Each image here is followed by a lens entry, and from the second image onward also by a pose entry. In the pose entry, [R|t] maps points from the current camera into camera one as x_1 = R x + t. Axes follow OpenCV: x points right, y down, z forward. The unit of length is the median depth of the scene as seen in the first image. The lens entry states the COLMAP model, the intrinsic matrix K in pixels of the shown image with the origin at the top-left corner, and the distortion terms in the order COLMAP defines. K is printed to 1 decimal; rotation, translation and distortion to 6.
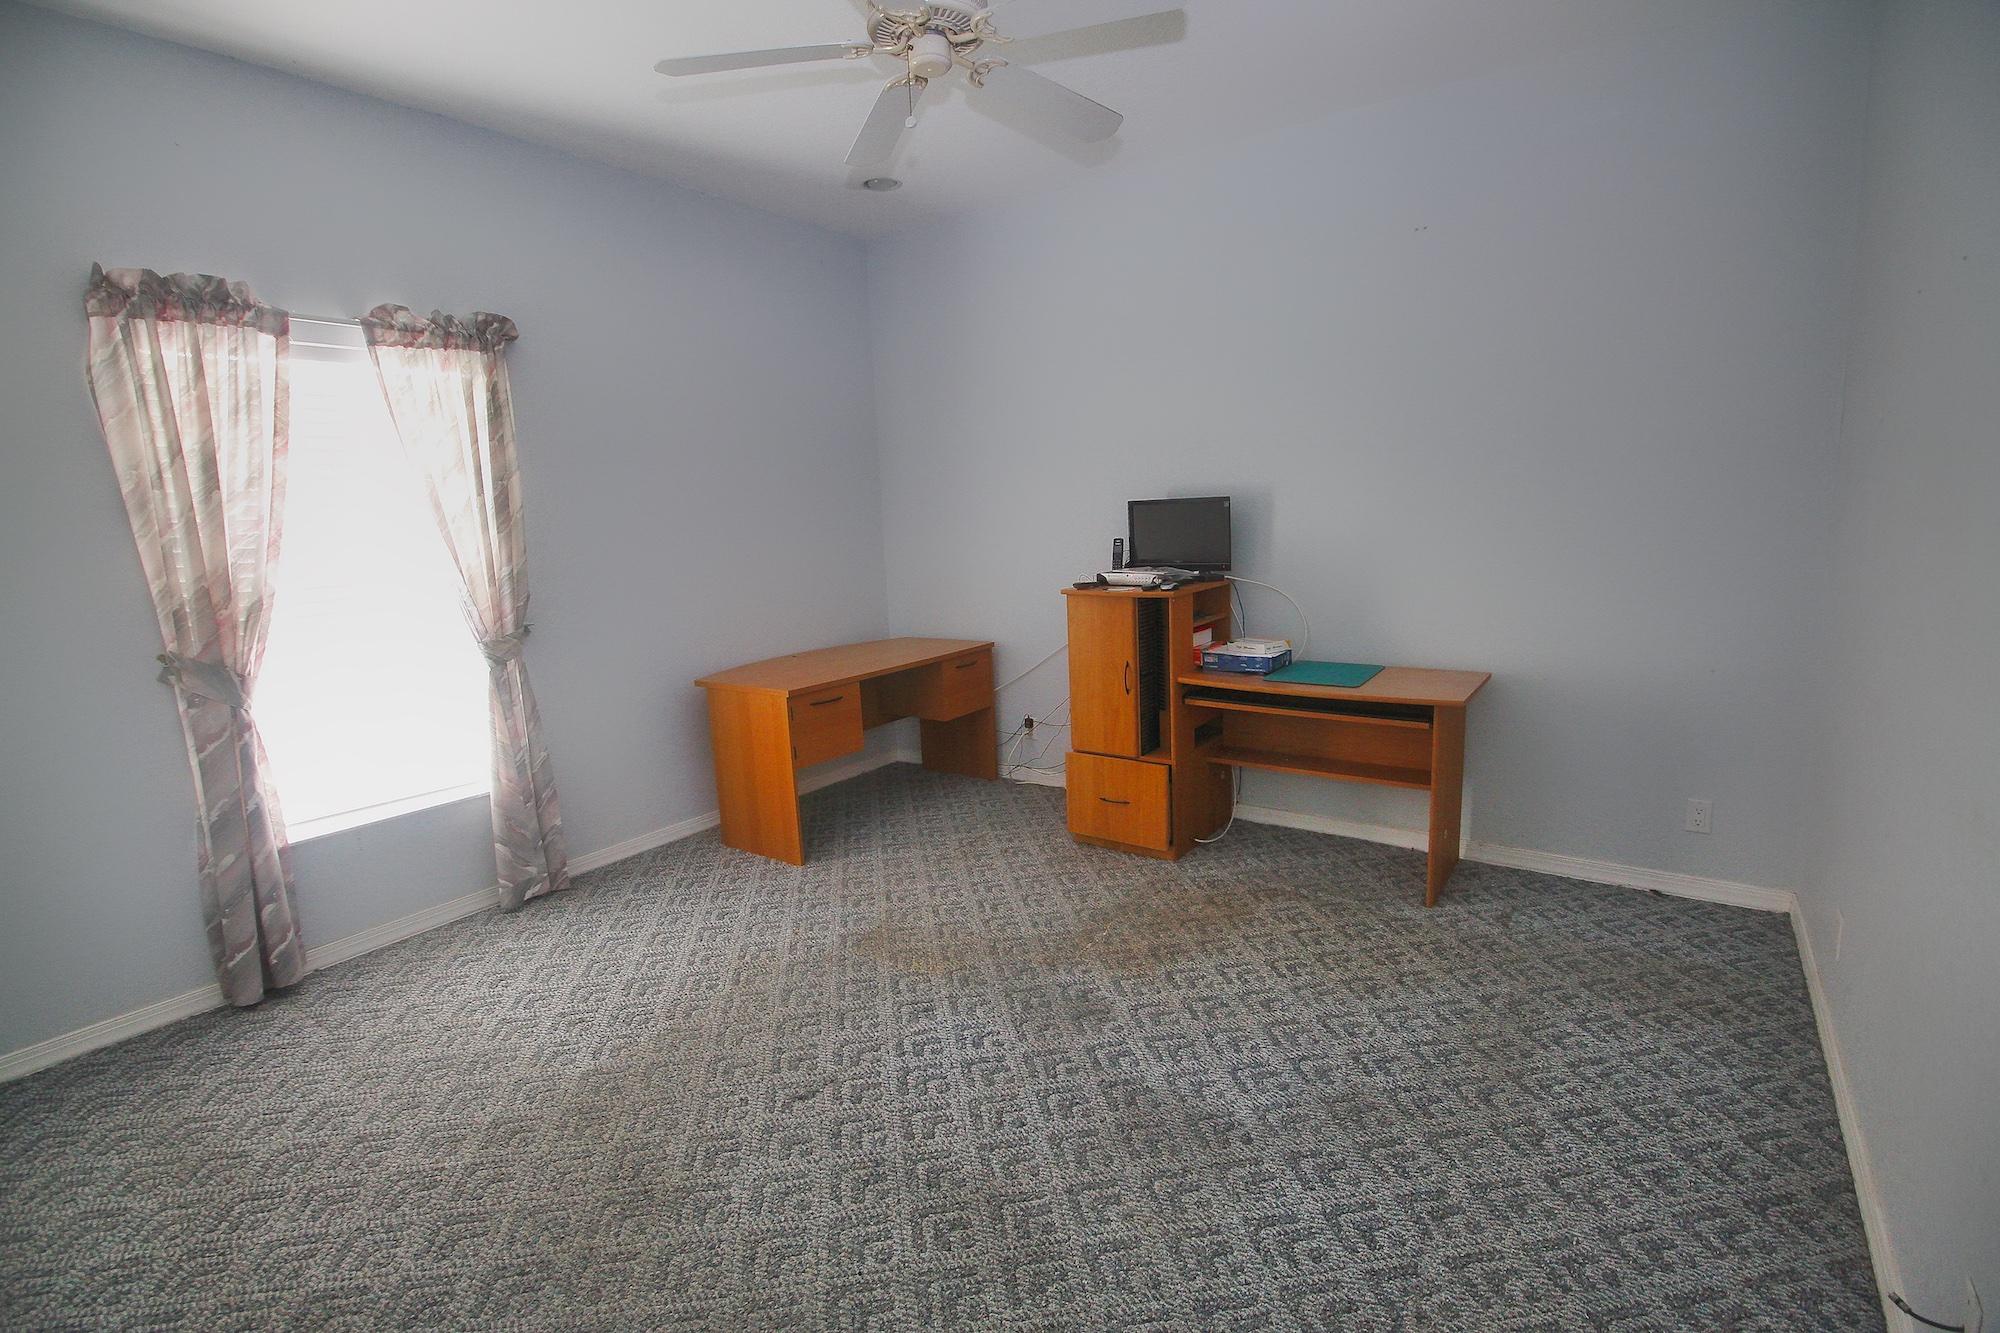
lens RADIAL K [[928.3, 0, 1007.5], [0, 928.3, 652.6], [0, 0, 1]] dist [-0.002594, -0.010654]
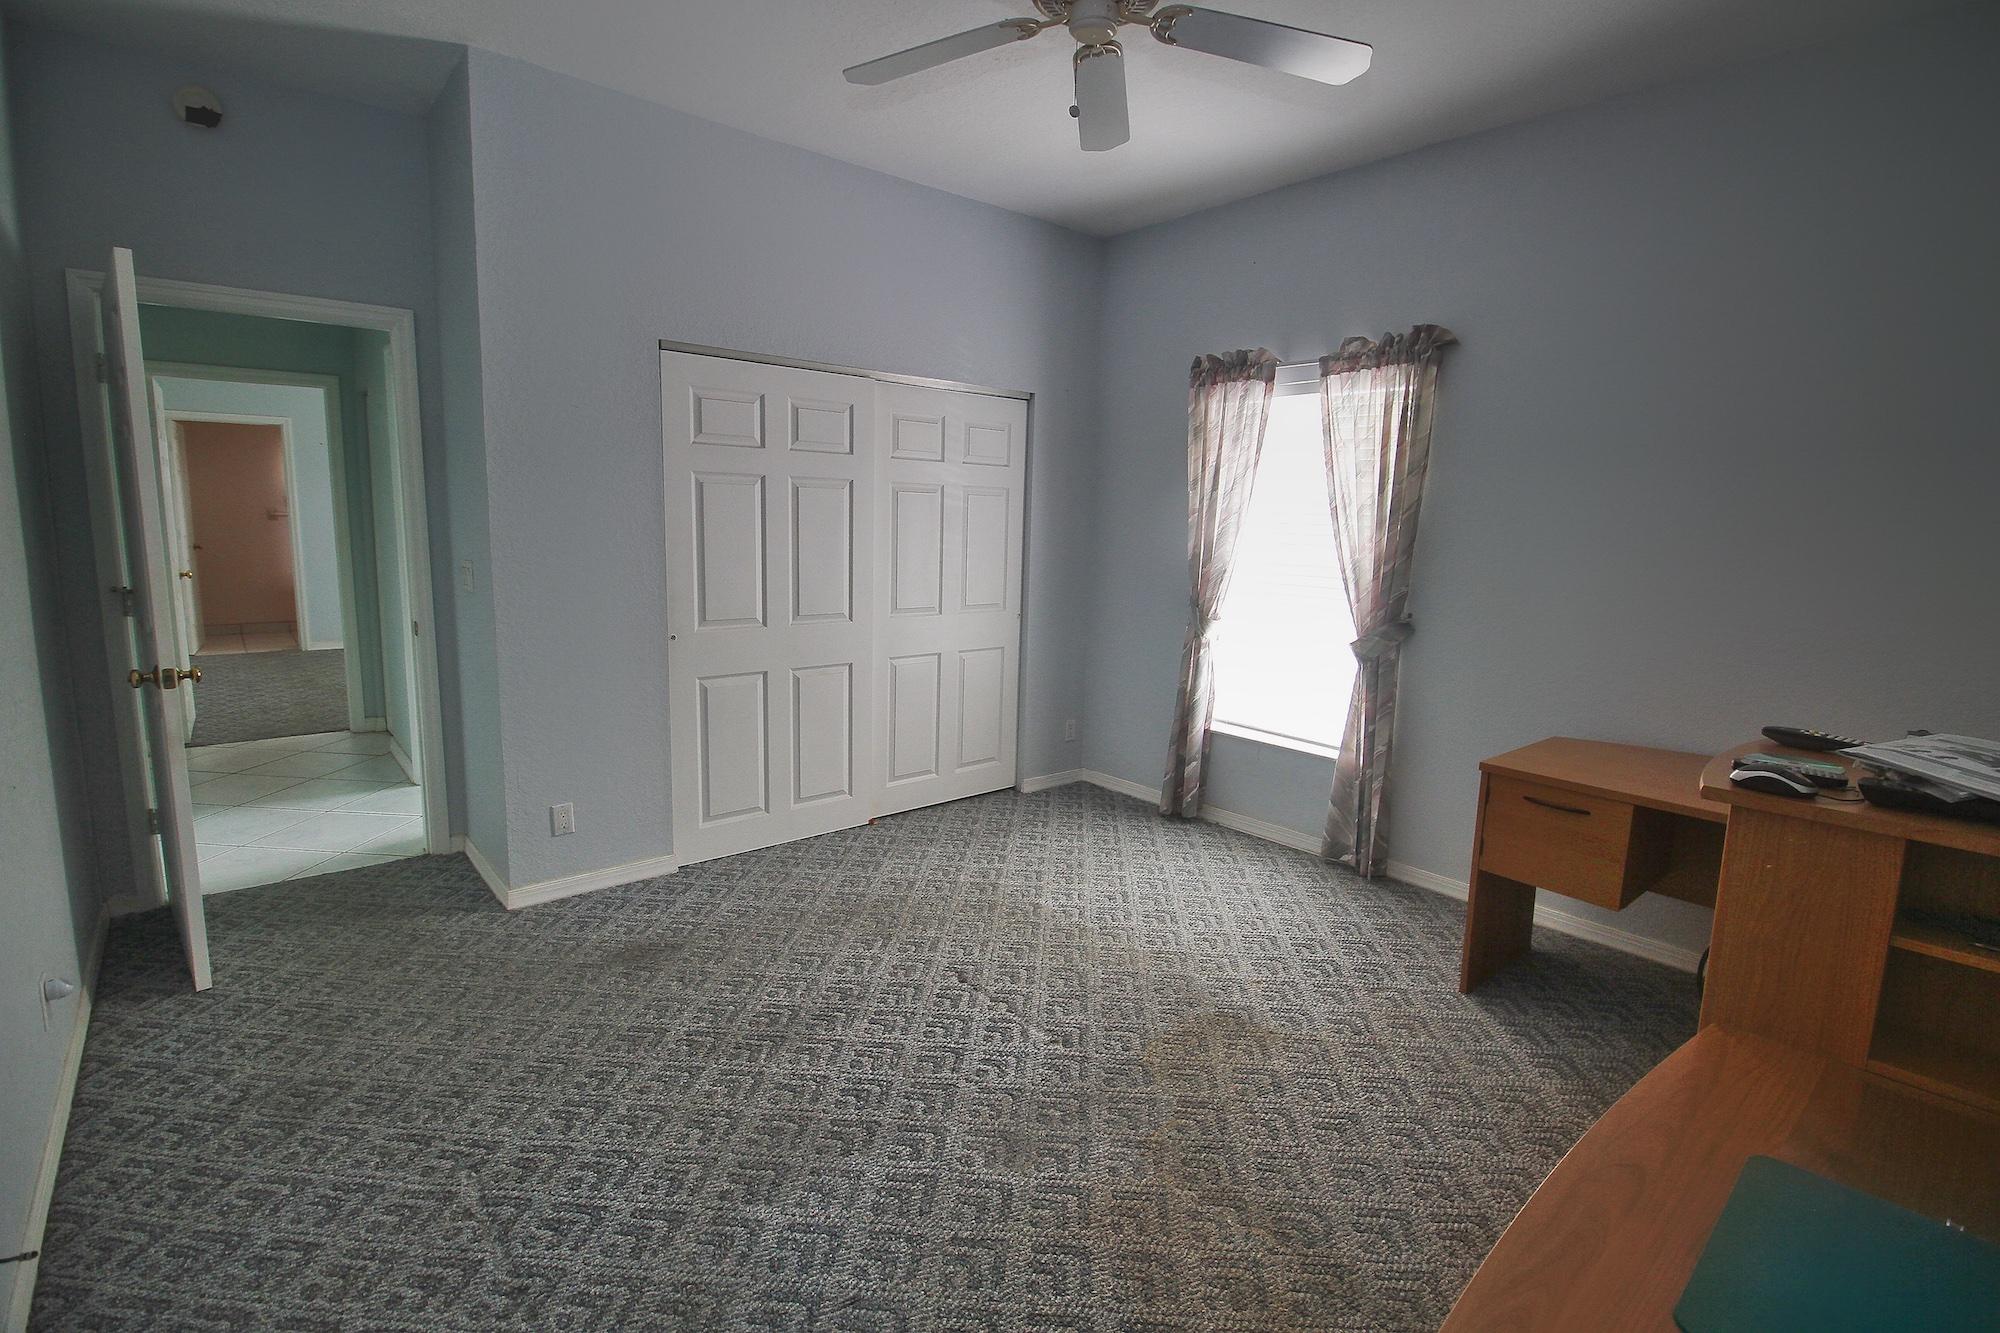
lens RADIAL K [[928.3, 0, 1018.1], [0, 928.3, 675.0], [0, 0, 1]] dist [-0.002594, -0.010654]
pose [[-0.232789, 0.195676, -0.952639, 0.737614], [-0.169404, 0.956416, 0.237848, -0.191367], [0.957660, 0.216749, -0.189494, 1.013194]]
